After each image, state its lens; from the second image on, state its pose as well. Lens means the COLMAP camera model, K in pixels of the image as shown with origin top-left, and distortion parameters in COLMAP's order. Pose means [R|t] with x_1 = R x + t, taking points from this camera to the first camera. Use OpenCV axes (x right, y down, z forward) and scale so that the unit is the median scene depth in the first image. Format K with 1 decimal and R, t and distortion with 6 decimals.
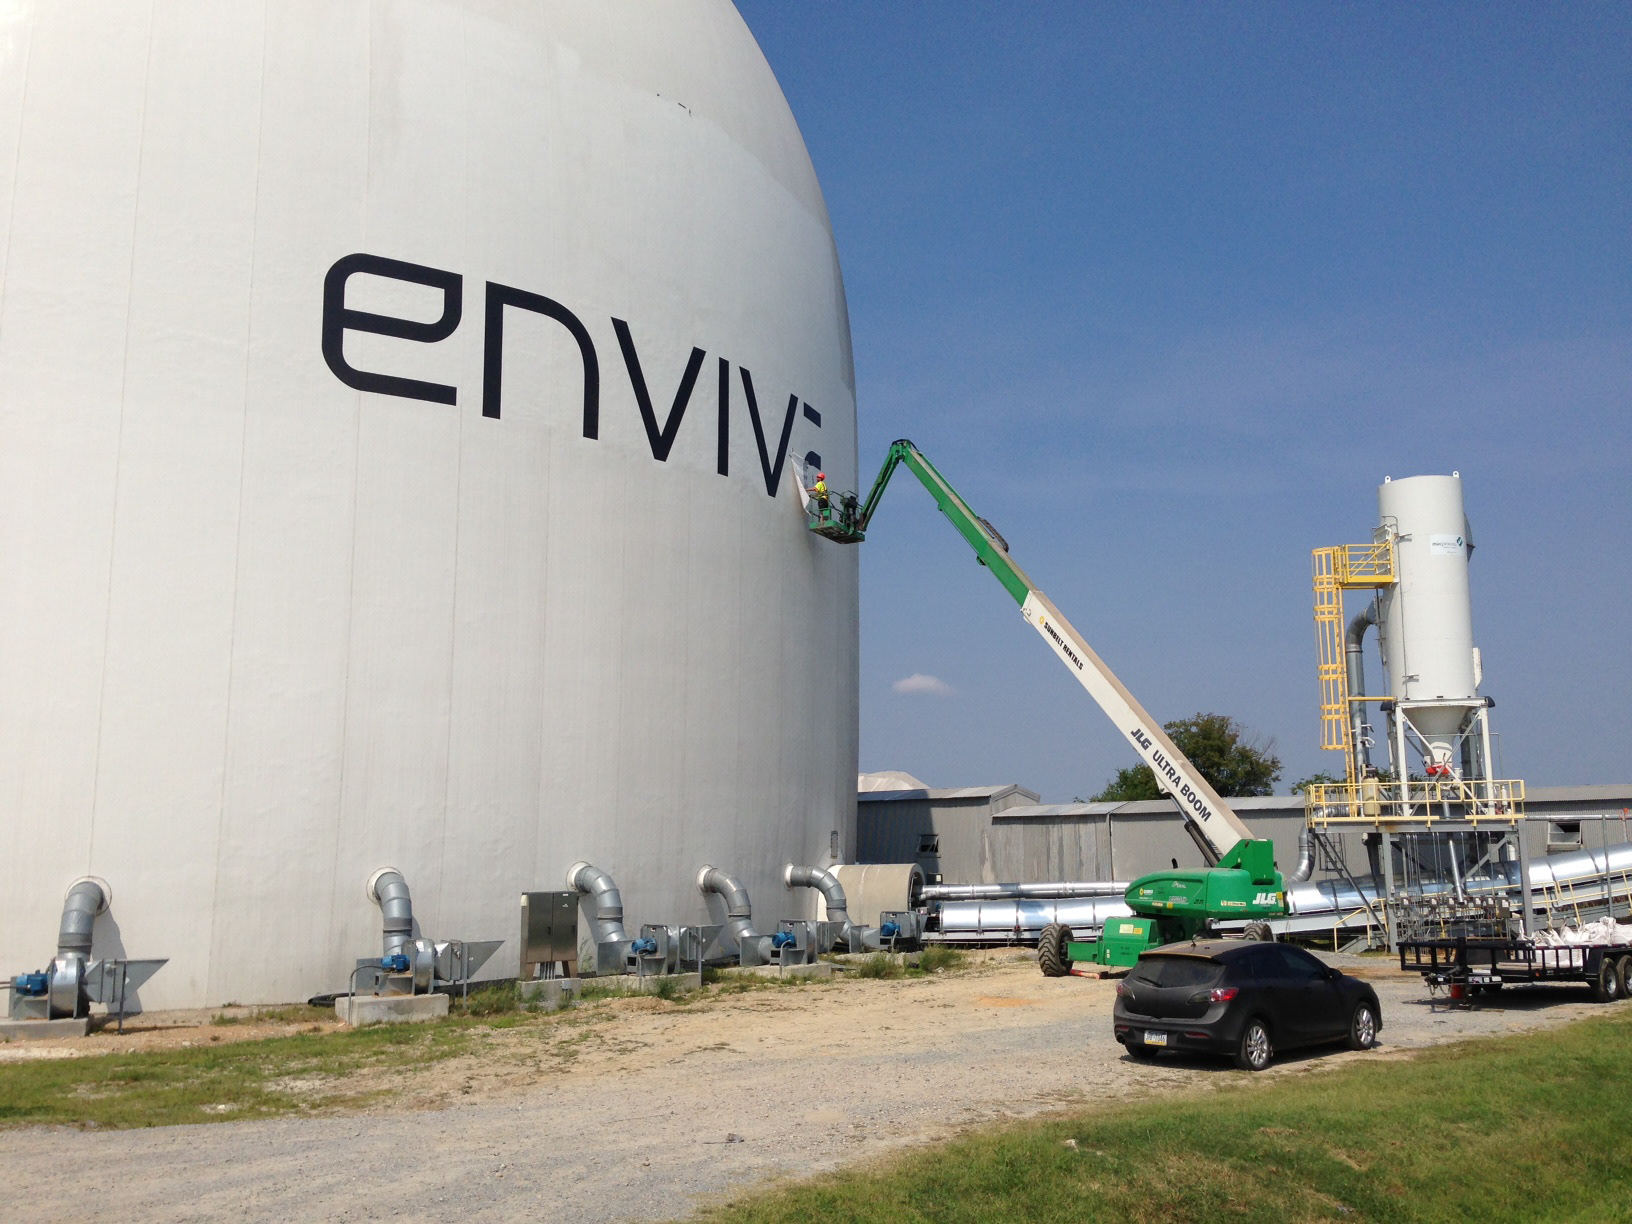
lens RADIAL K [[1529.6, 0, 832.6], [0, 1529.6, 592.1], [0, 0, 1]] dist [0.120830, -0.247364]
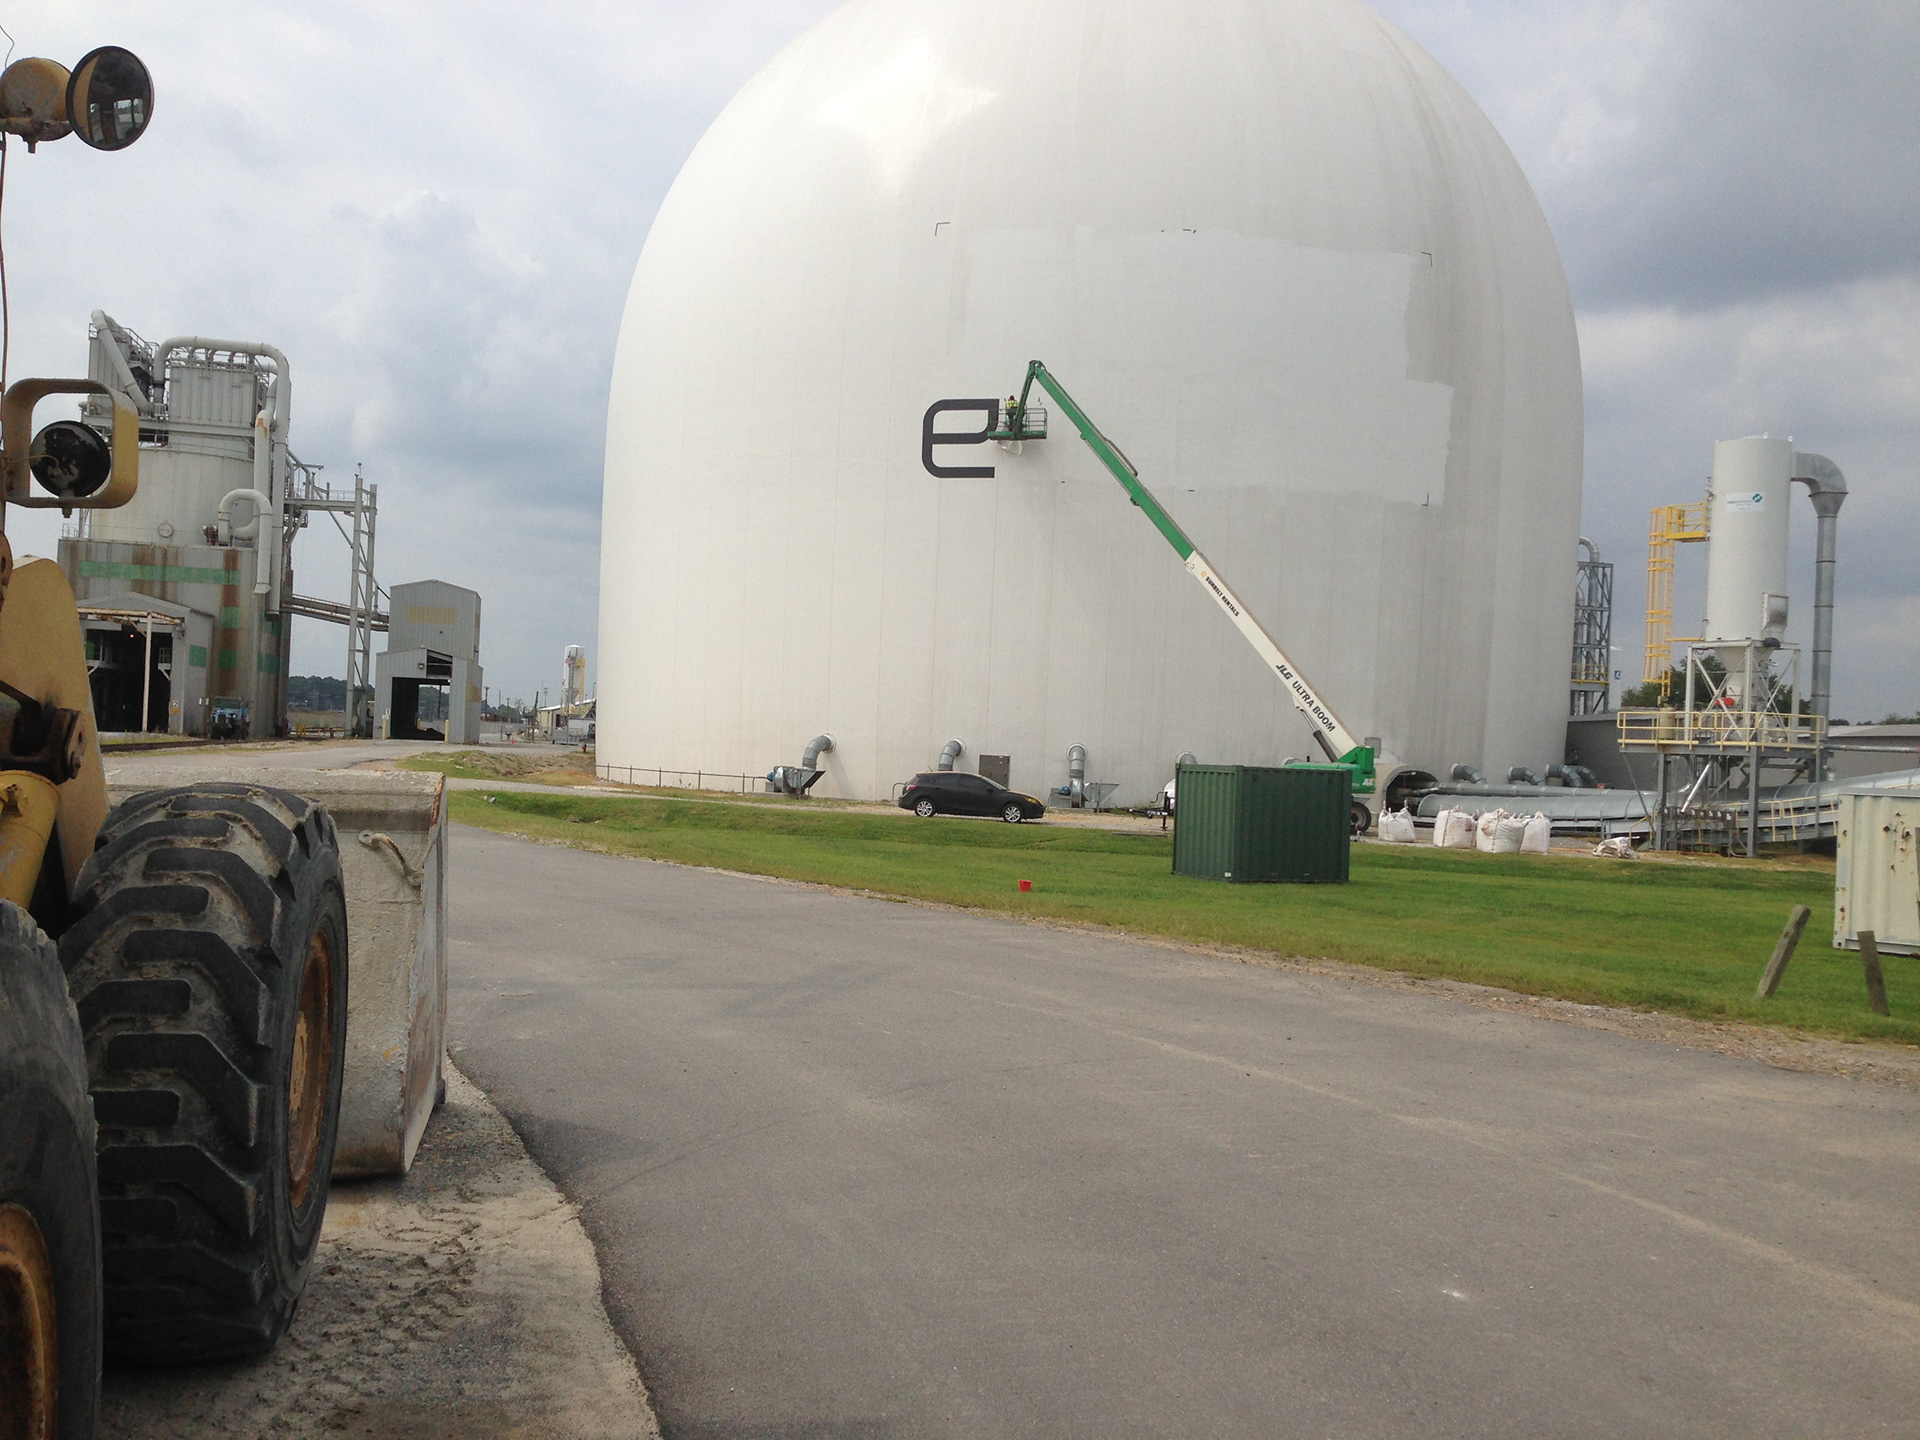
lens RADIAL K [[1757.6, 0, 960.0], [0, 1757.6, 720.0], [0, 0, 1]] dist [0.102916, -0.120967]
pose [[0.643464, 0.034829, -0.764684, 1.068451], [0.074231, 0.991417, 0.107619, -0.057218], [0.761869, -0.126012, 0.635356, -0.274161]]
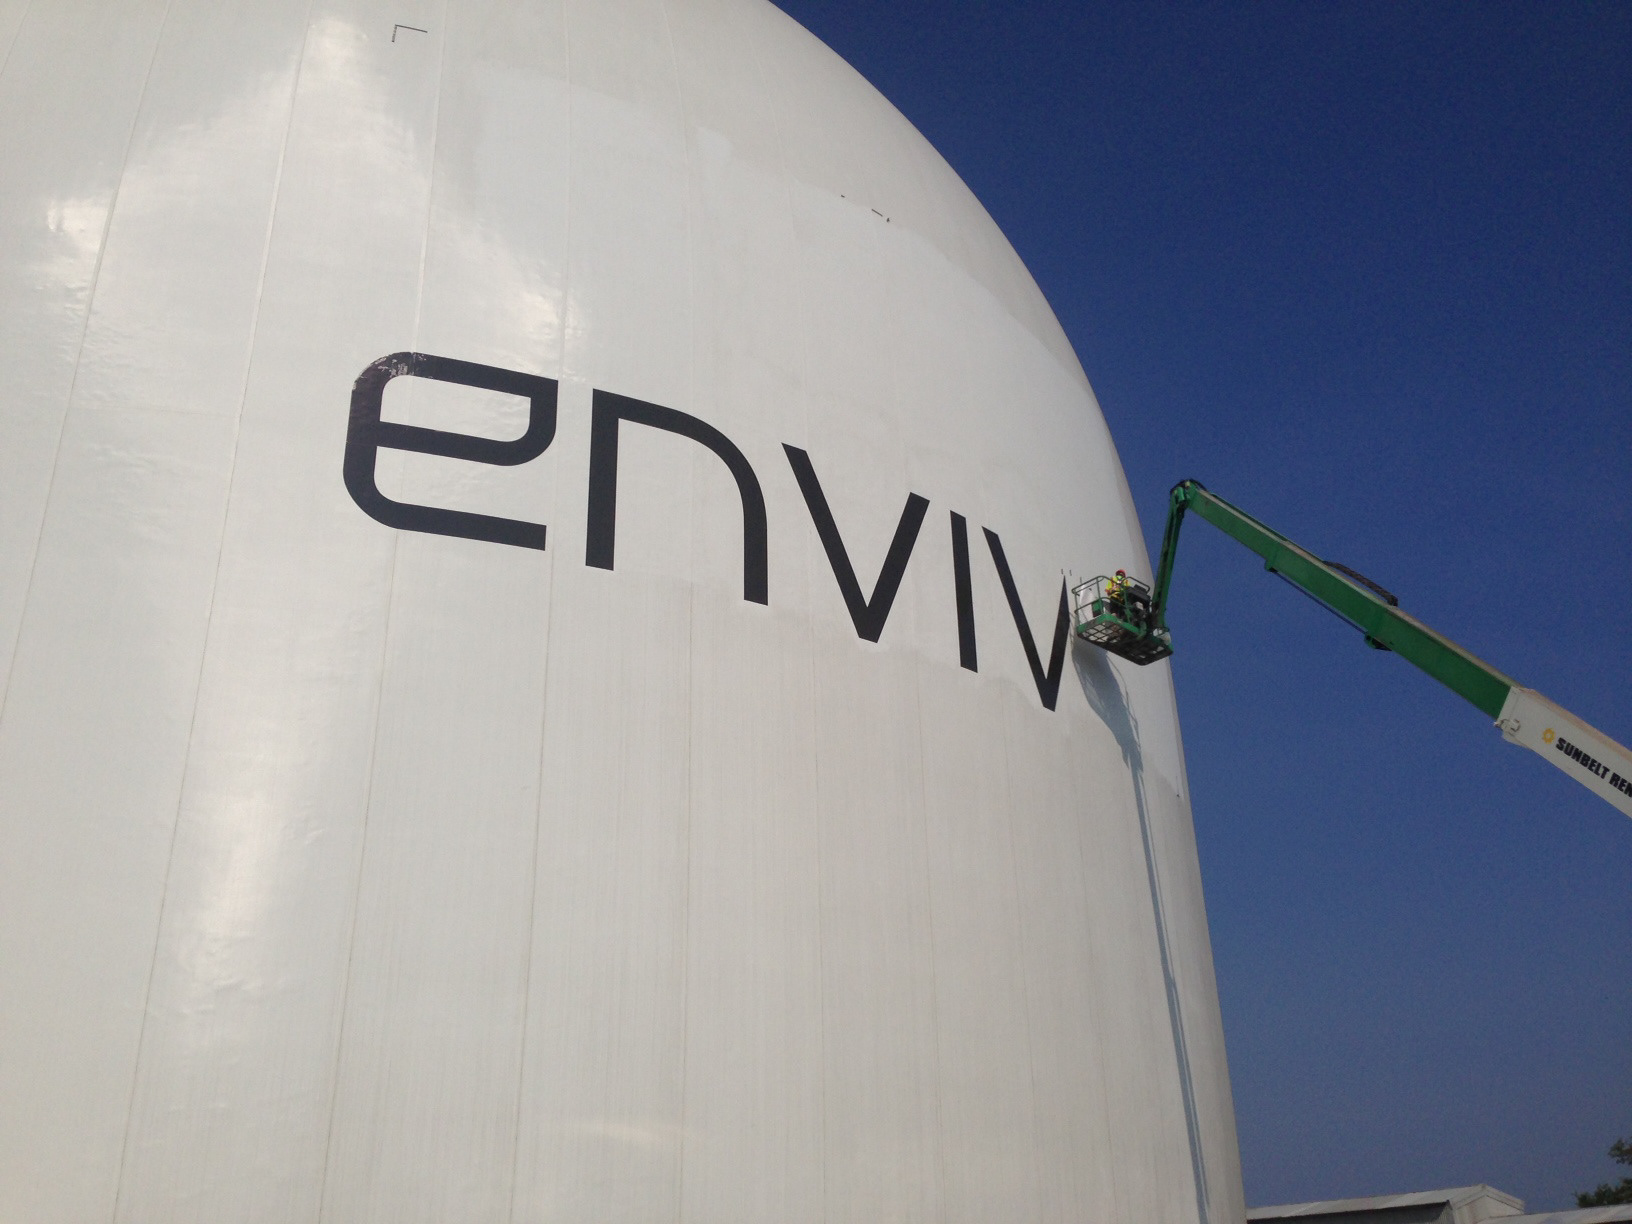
lens RADIAL K [[1494.0, 0, 816.0], [0, 1494.0, 612.0], [0, 0, 1]] dist [0.102916, -0.120967]
pose [[0.971332, -0.115267, -0.207914, 0.003573], [0.054475, 0.959238, -0.277301, 0.079220], [0.231402, 0.258025, 0.938017, 0.357086]]
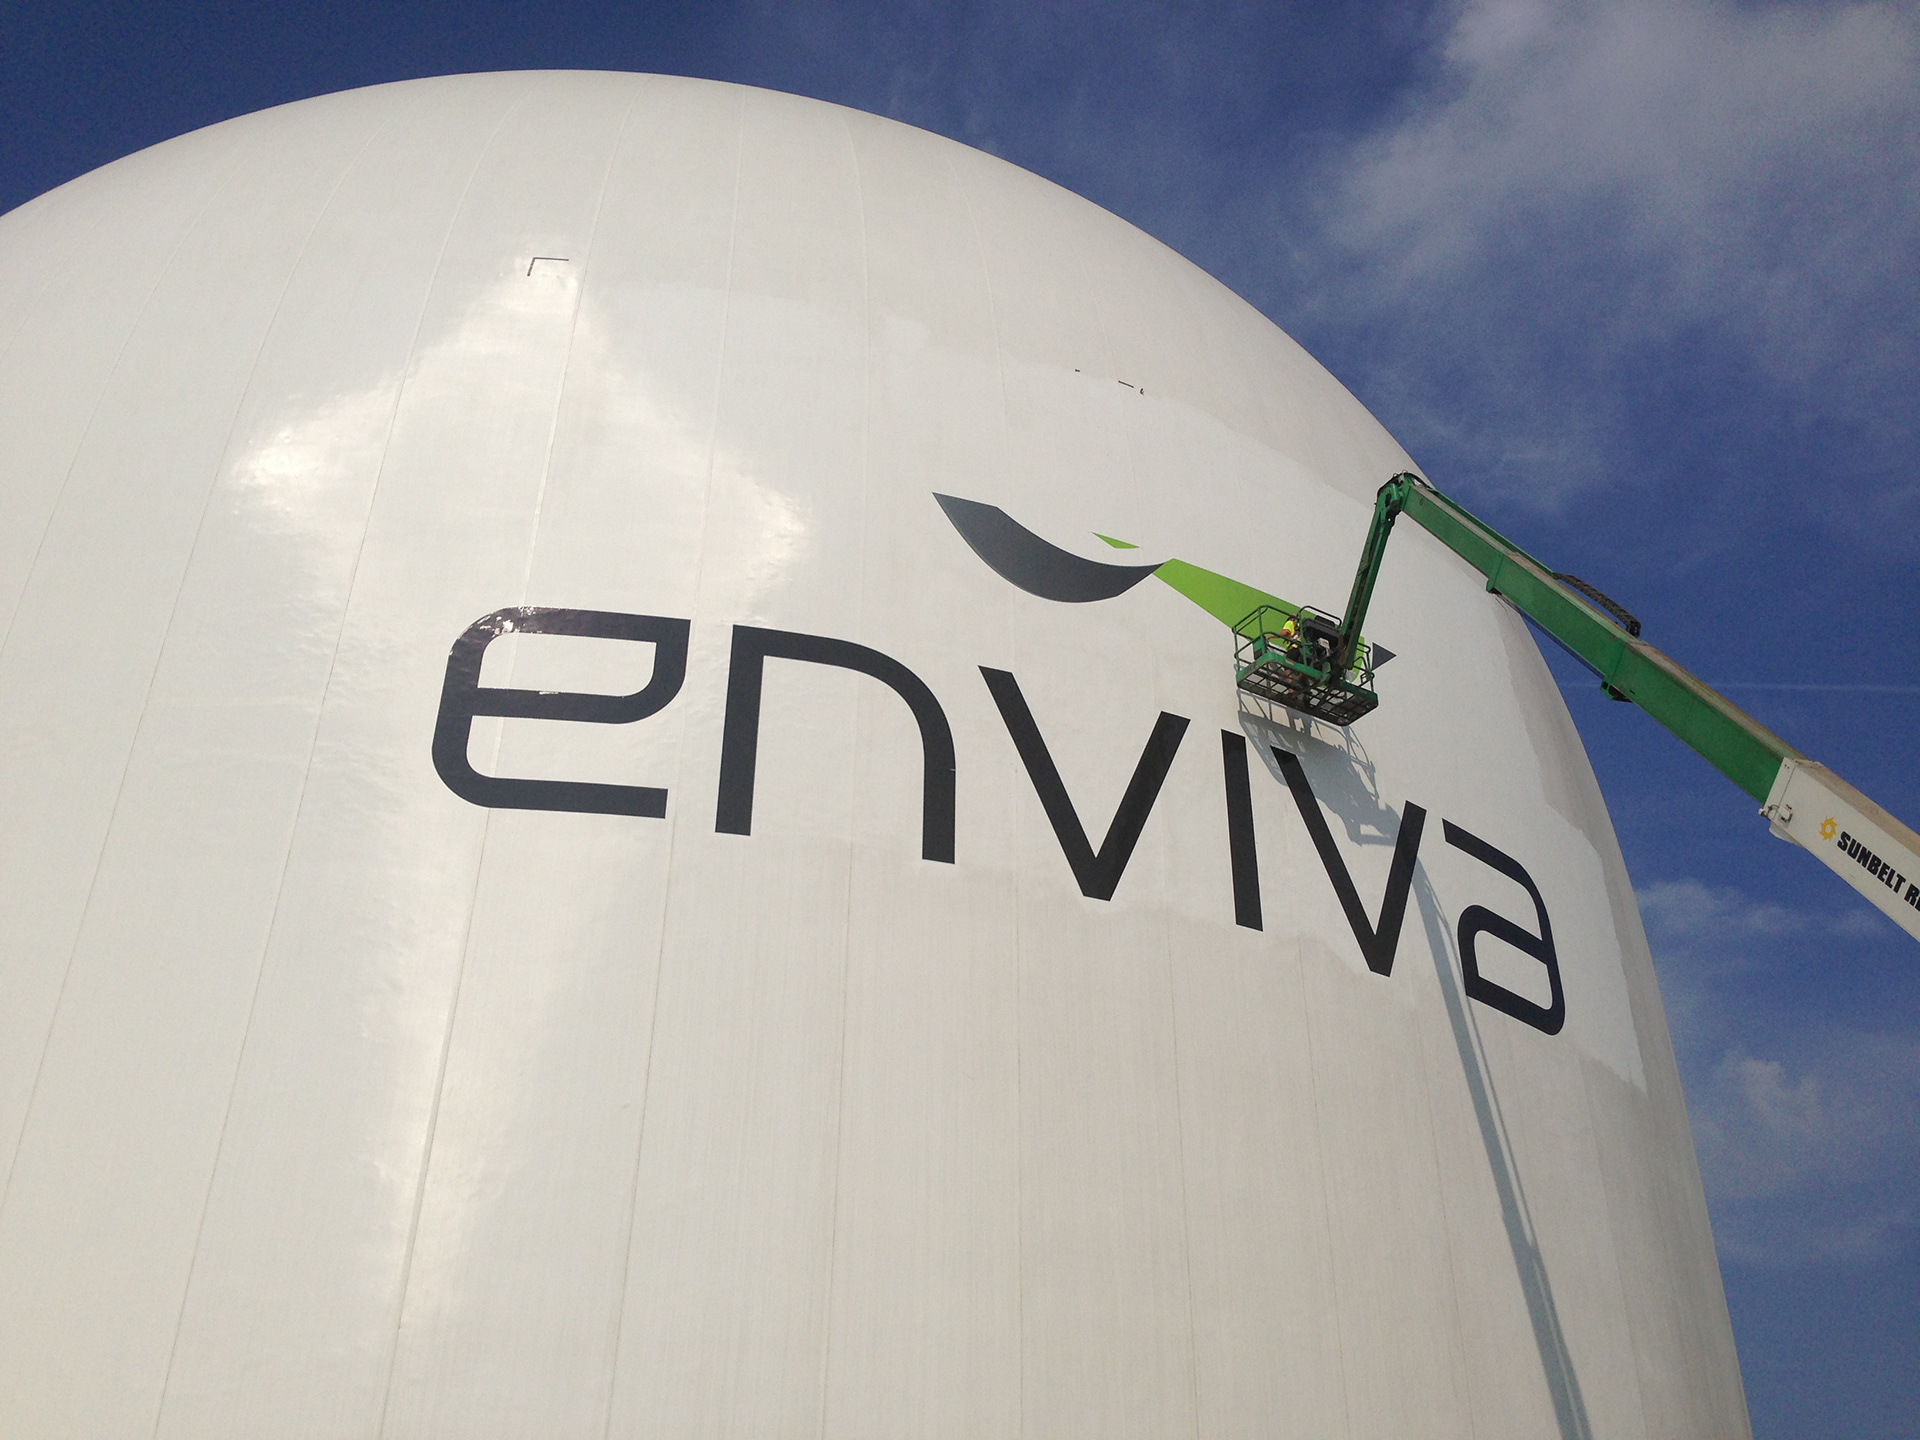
lens RADIAL K [[1757.6, 0, 960.0], [0, 1757.6, 720.0], [0, 0, 1]] dist [0.102916, -0.120967]
pose [[0.883571, -0.232947, -0.406249, 0.104447], [0.060705, 0.917157, -0.393876, 0.091297], [0.464346, 0.323356, 0.824514, 0.430245]]
